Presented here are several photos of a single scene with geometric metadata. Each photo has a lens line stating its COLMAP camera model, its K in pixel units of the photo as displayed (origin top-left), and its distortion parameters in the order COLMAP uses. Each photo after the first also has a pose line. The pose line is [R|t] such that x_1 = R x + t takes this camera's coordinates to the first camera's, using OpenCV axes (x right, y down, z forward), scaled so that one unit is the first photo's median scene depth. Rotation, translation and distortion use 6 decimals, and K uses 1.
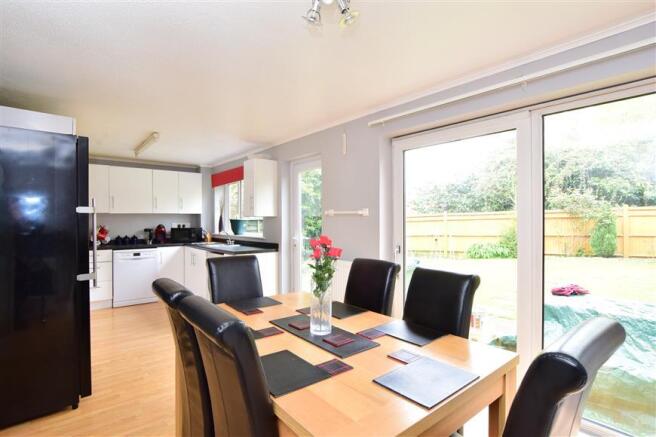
lens RADIAL K [[332.5, 0, 328.6], [0, 332.5, 218.1], [0, 0, 1]] dist [-0.003307, -0.000602]
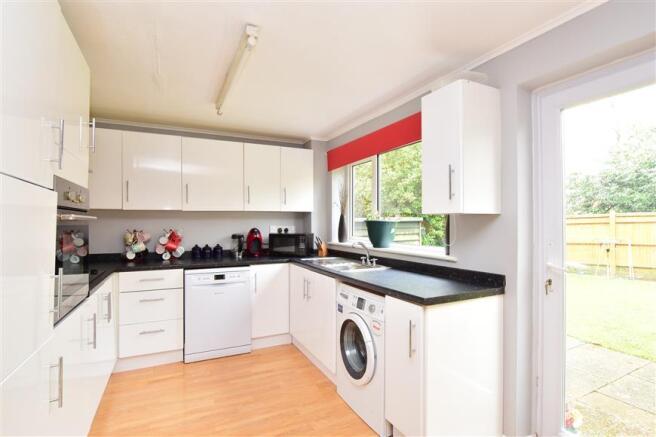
lens RADIAL K [[332.5, 0, 329.4], [0, 332.5, 221.0], [0, 0, 1]] dist [-0.003307, -0.000602]
pose [[0.972471, 0.002843, -0.233008, -0.205636], [-0.002081, 0.999992, 0.003517, 0.002215], [0.233016, -0.002936, 0.972469, 0.390256]]
